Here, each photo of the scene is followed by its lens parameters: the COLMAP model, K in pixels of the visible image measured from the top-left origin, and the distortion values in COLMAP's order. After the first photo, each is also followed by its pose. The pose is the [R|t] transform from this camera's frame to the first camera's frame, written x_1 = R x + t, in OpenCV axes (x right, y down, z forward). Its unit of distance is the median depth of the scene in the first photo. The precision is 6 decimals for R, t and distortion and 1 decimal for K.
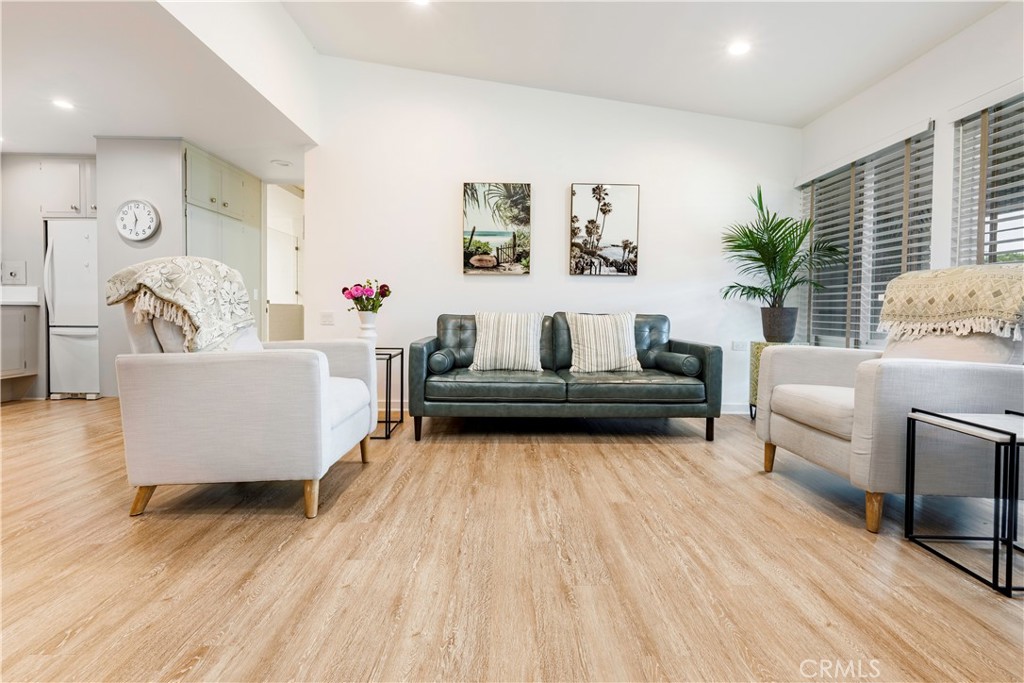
lens RADIAL K [[446.6, 0, 518.7], [0, 446.6, 323.8], [0, 0, 1]] dist [-0.000242, -0.002892]
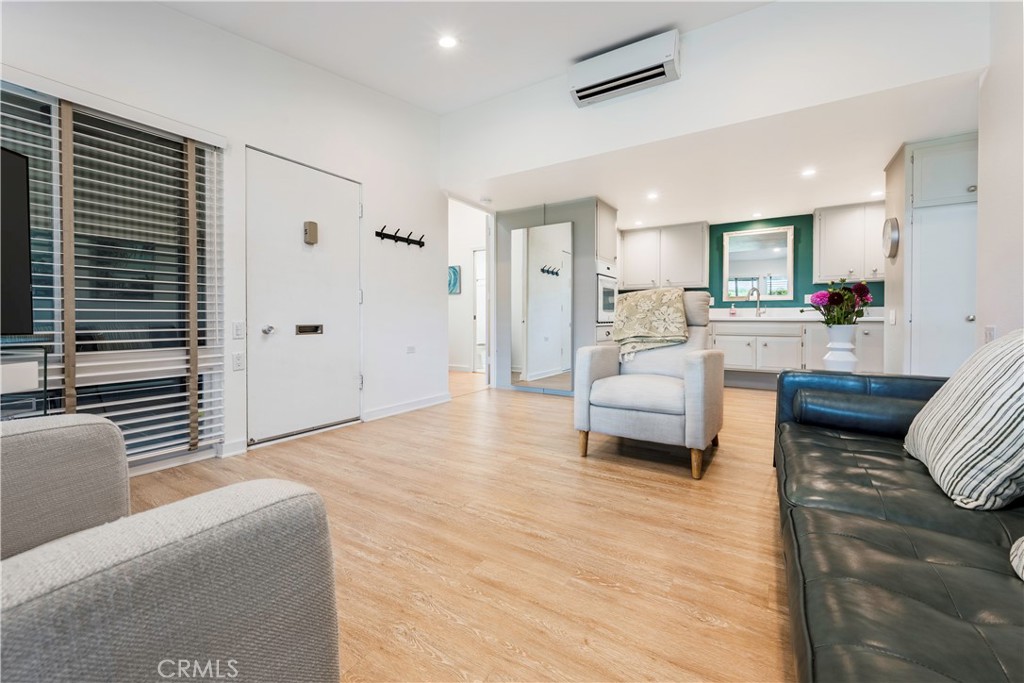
lens RADIAL K [[415.5, 0, 496.1], [0, 415.5, 324.9], [0, 0, 1]] dist [-0.005254, 0.001580]
pose [[-0.581326, -0.003657, -0.813663, 0.469123], [-0.033240, 0.999262, 0.019258, -0.020176], [0.812992, 0.038241, -0.581018, 0.837908]]
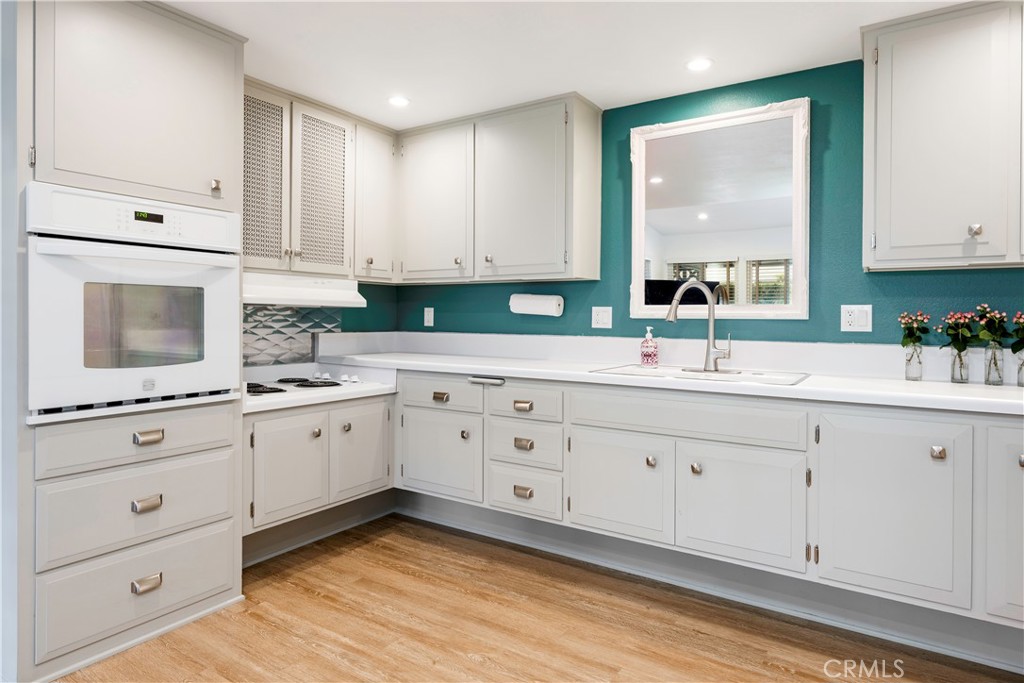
lens RADIAL K [[606.2, 0, 513.0], [0, 606.2, 315.5], [0, 0, 1]] dist [-0.002049, 0.000952]
pose [[-0.557827, -0.015942, -0.829804, -0.591831], [-0.034428, 0.999399, 0.003943, -0.114213], [0.829243, 0.030768, -0.558040, 0.950457]]
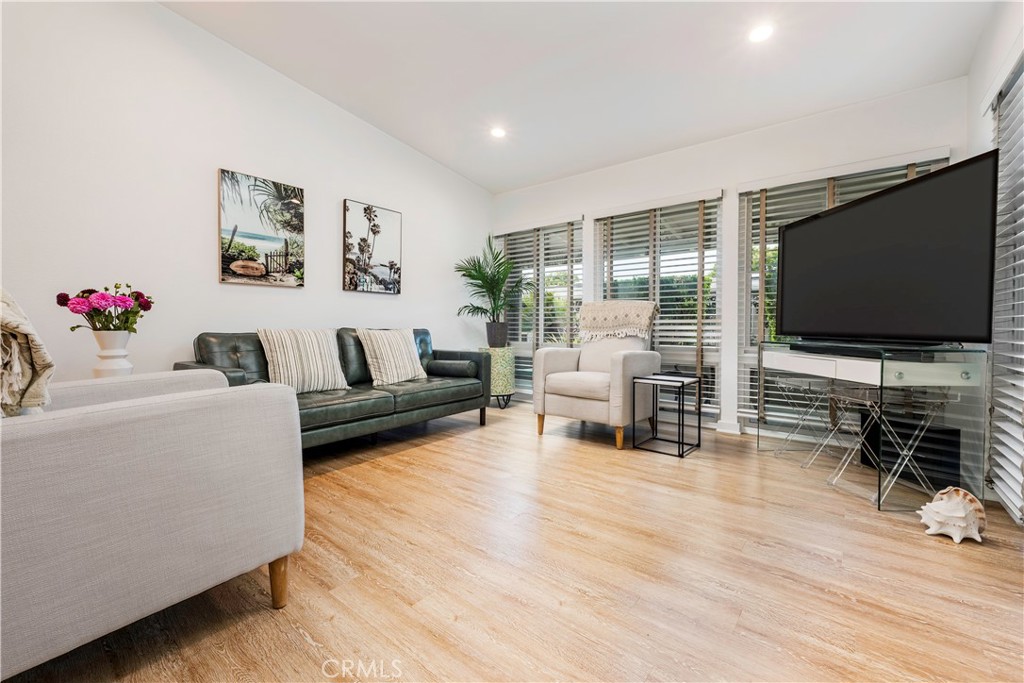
lens RADIAL K [[415.5, 0, 506.9], [0, 415.5, 338.6], [0, 0, 1]] dist [-0.005254, 0.001580]
pose [[0.646549, -0.033800, 0.762124, -0.390528], [0.028108, 0.999395, 0.020477, -0.011523], [-0.762355, 0.008183, 0.647108, 0.136316]]
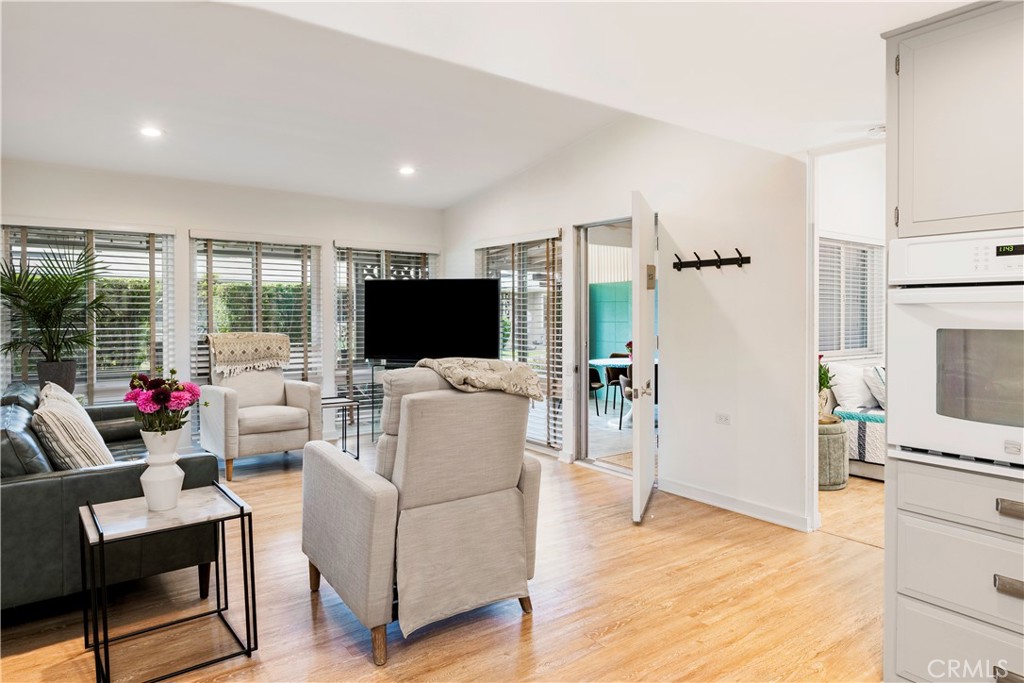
lens RADIAL K [[606.2, 0, 518.0], [0, 606.2, 336.1], [0, 0, 1]] dist [-0.002049, 0.000952]
pose [[-0.579794, -0.044928, 0.813524, -1.046757], [0.013912, 0.997787, 0.065020, -0.162041], [-0.814645, 0.049016, -0.577885, 0.949351]]
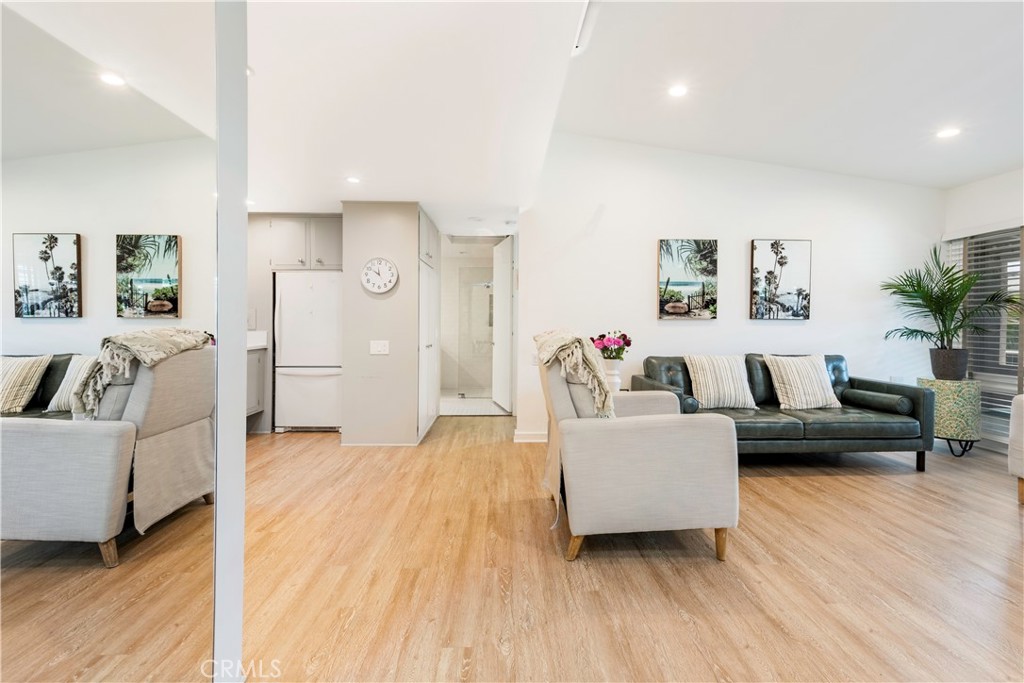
lens RADIAL K [[415.5, 0, 511.1], [0, 415.5, 319.7], [0, 0, 1]] dist [-0.005254, 0.001580]
pose [[0.999947, -0.007370, 0.007166, -0.544404], [0.007588, 0.999494, -0.030884, -0.086807], [-0.006935, 0.030937, 0.999497, -0.051703]]
